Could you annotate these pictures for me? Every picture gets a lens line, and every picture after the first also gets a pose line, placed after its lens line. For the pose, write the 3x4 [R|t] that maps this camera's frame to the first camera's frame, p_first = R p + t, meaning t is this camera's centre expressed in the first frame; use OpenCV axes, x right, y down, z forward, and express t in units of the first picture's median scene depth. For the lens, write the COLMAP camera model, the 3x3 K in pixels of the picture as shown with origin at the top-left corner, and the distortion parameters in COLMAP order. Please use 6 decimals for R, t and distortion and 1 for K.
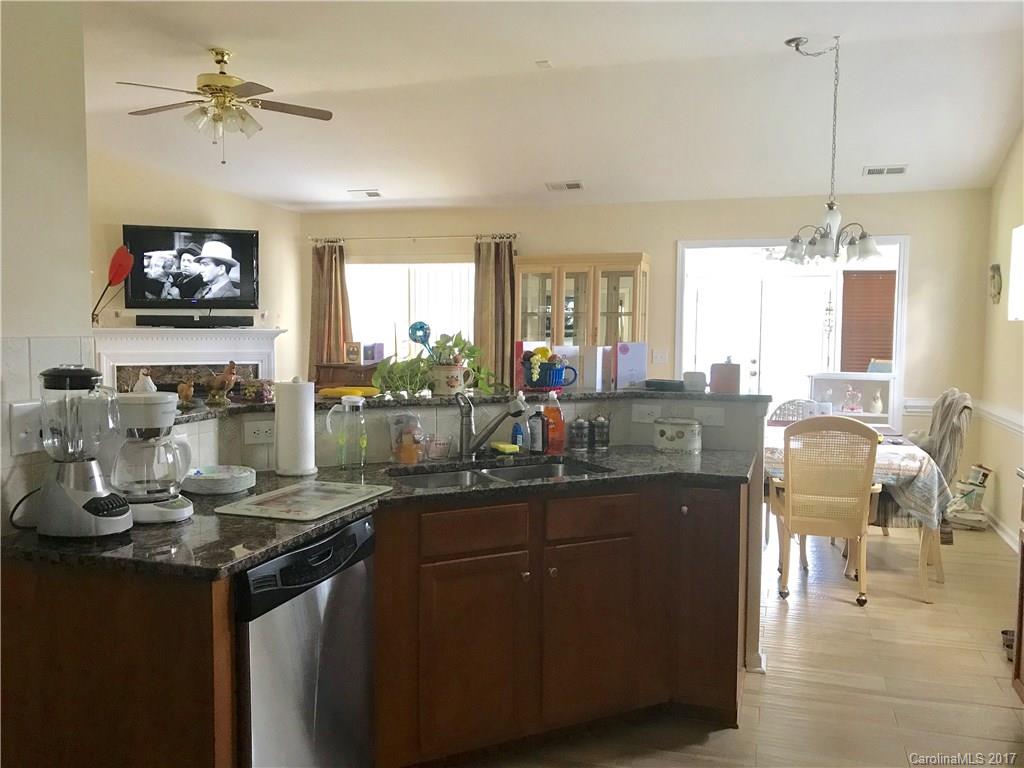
lens RADIAL K [[839.0, 0, 512.0], [0, 839.0, 384.0], [0, 0, 1]] dist [-0.002034, -0.008976]
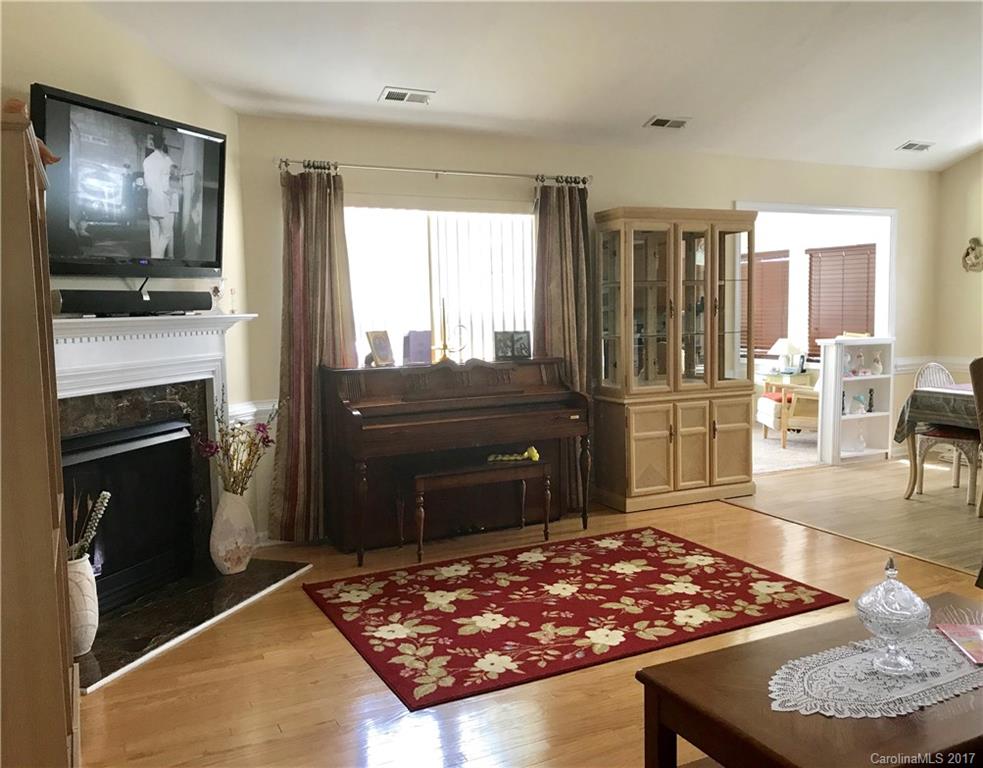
lens RADIAL K [[843.5, 0, 491.5], [0, 843.5, 384.0], [0, 0, 1]] dist [-0.016681, -0.008590]
pose [[0.715511, -0.085740, 0.693320, -0.577484], [0.073744, 0.996165, 0.047087, -0.034881], [-0.694698, 0.017437, 0.719090, 0.498911]]
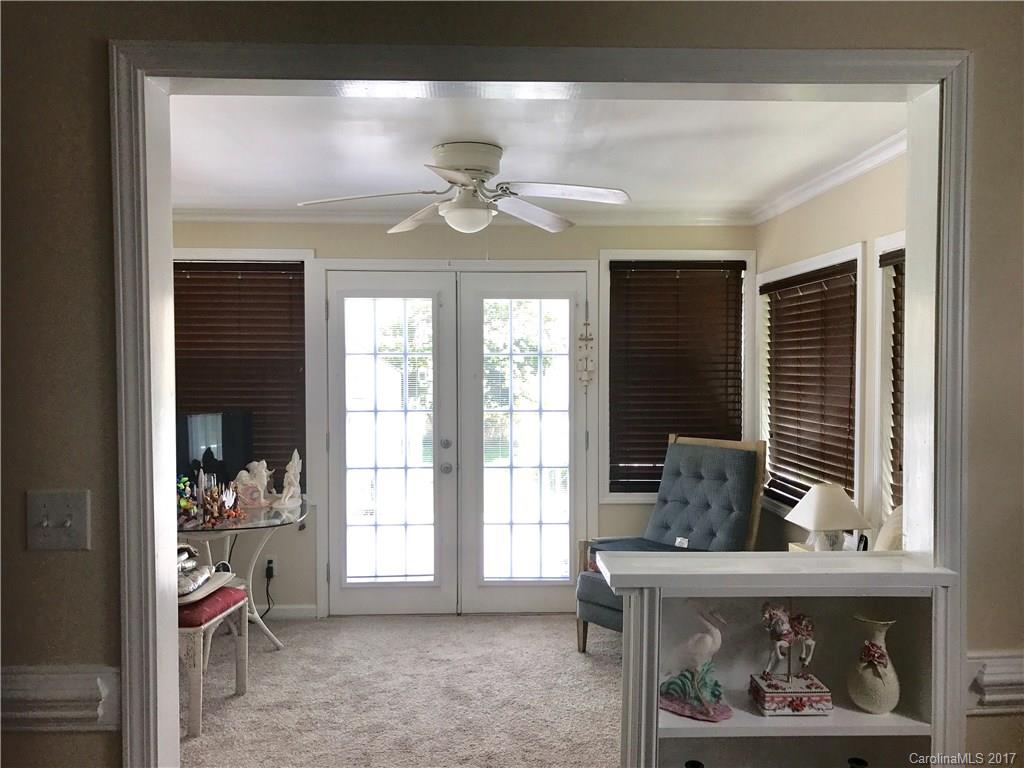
lens RADIAL K [[839.0, 0, 512.0], [0, 839.0, 384.0], [0, 0, 1]] dist [-0.002034, -0.008976]
pose [[0.939419, -0.015812, 0.342407, 0.205156], [0.030166, 0.998873, -0.036635, -0.055708], [-0.341442, 0.044744, 0.938837, 0.684119]]
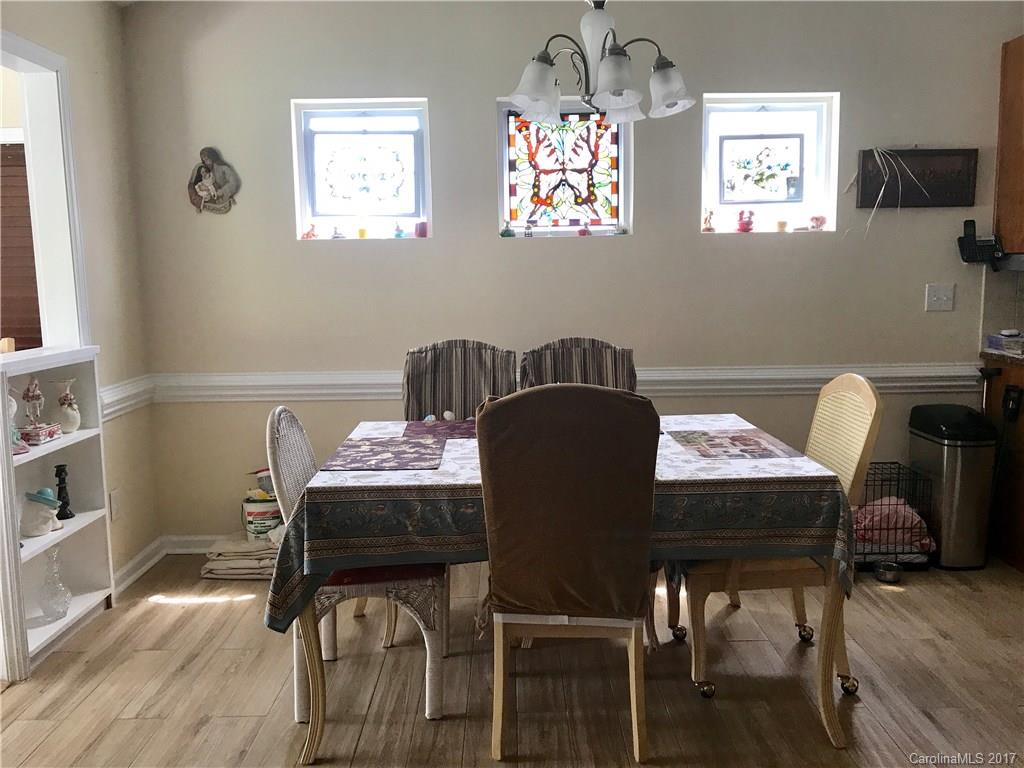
lens RADIAL K [[839.0, 0, 512.0], [0, 839.0, 384.0], [0, 0, 1]] dist [-0.002034, -0.008976]
pose [[-0.324760, -0.125315, 0.937458, -0.073051], [0.082644, 0.983632, 0.160117, -0.041077], [-0.942179, 0.129475, -0.309088, 0.793068]]
